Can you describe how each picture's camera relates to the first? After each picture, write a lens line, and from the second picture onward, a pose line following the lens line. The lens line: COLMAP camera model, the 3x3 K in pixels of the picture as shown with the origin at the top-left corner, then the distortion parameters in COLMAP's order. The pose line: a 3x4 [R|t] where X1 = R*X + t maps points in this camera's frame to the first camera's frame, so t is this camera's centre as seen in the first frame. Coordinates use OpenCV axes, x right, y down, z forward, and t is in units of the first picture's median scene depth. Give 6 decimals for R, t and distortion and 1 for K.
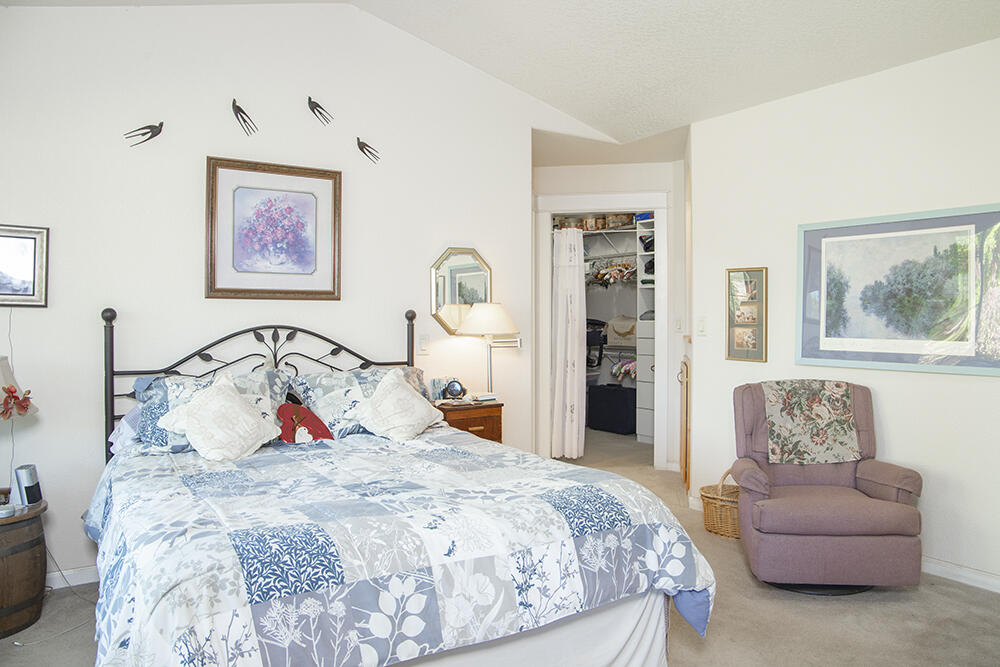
lens RADIAL K [[741.6, 0, 500.0], [0, 741.6, 325.5], [0, 0, 1]] dist [-0.093871, -0.001473]
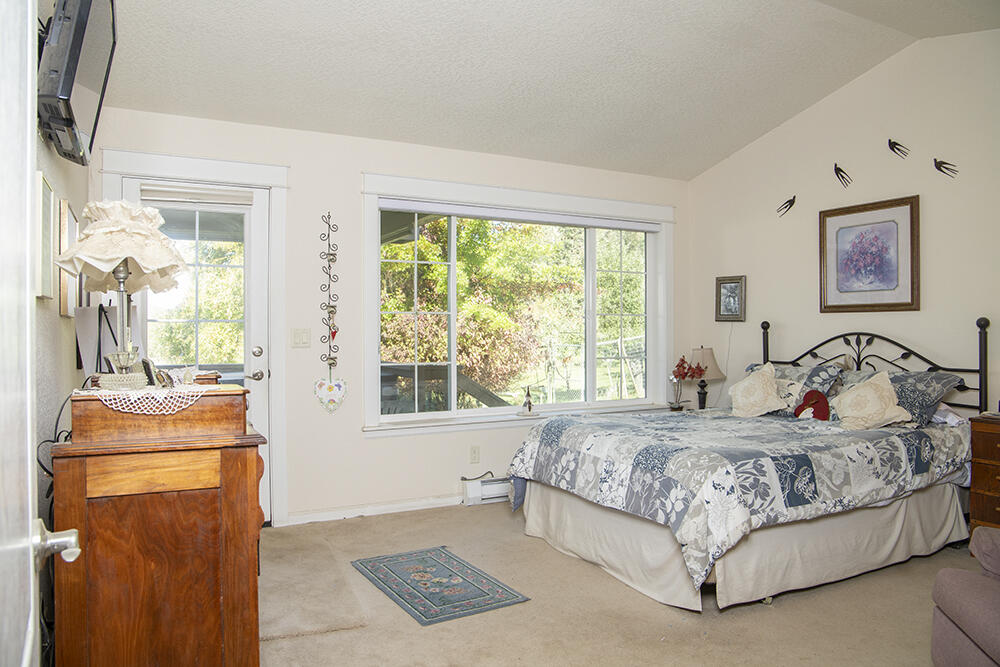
lens RADIAL K [[681.4, 0, 500.6], [0, 681.4, 335.4], [0, 0, 1]] dist [-0.046309, 0.002637]
pose [[-0.104733, 0.004573, -0.994490, 0.912976], [-0.006378, 0.999966, 0.005270, 0.002733], [0.994480, 0.006895, -0.104700, 0.506063]]
